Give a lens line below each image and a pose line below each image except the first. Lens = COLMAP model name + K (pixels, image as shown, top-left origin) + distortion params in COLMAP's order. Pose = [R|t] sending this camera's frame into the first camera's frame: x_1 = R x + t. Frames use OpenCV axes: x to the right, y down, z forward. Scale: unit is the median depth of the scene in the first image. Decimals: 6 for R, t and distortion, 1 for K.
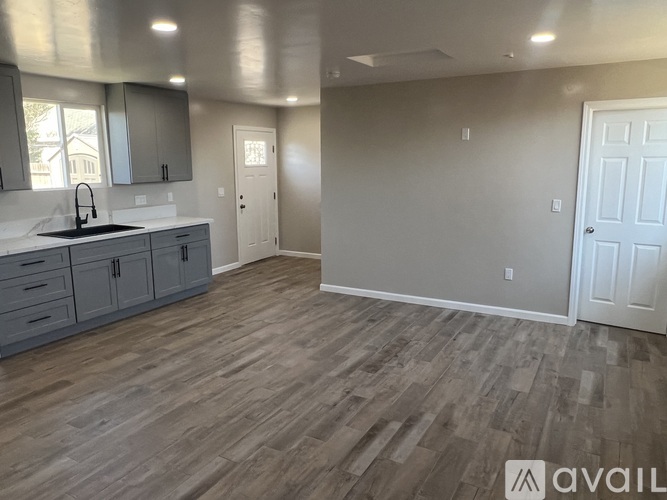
lens RADIAL K [[503.5, 0, 335.4], [0, 503.5, 246.0], [0, 0, 1]] dist [-0.003150, 0.003988]
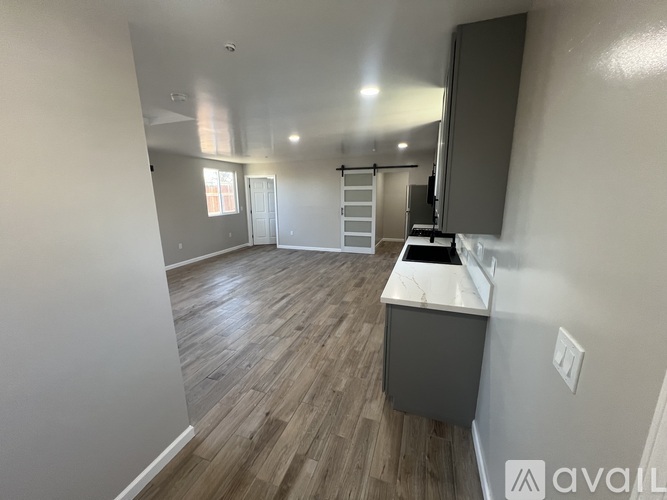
lens RADIAL K [[267.5, 0, 331.7], [0, 267.5, 250.0], [0, 0, 1]] dist [-0.003659, 0.000656]
pose [[-0.986817, 0.049219, -0.154174, -0.178069], [-0.013426, 0.924453, 0.381060, -0.261640], [0.161282, 0.378106, -0.911605, 1.517097]]
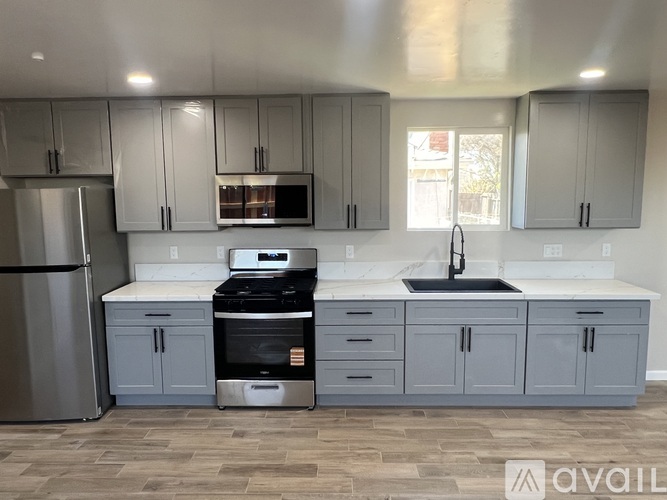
lens RADIAL K [[503.5, 0, 334.8], [0, 503.5, 246.7], [0, 0, 1]] dist [-0.003150, 0.003988]
pose [[0.469927, 0.104213, -0.876532, 0.118857], [-0.149348, 0.988077, 0.037406, -0.091191], [0.869979, 0.113330, 0.479888, 0.445274]]
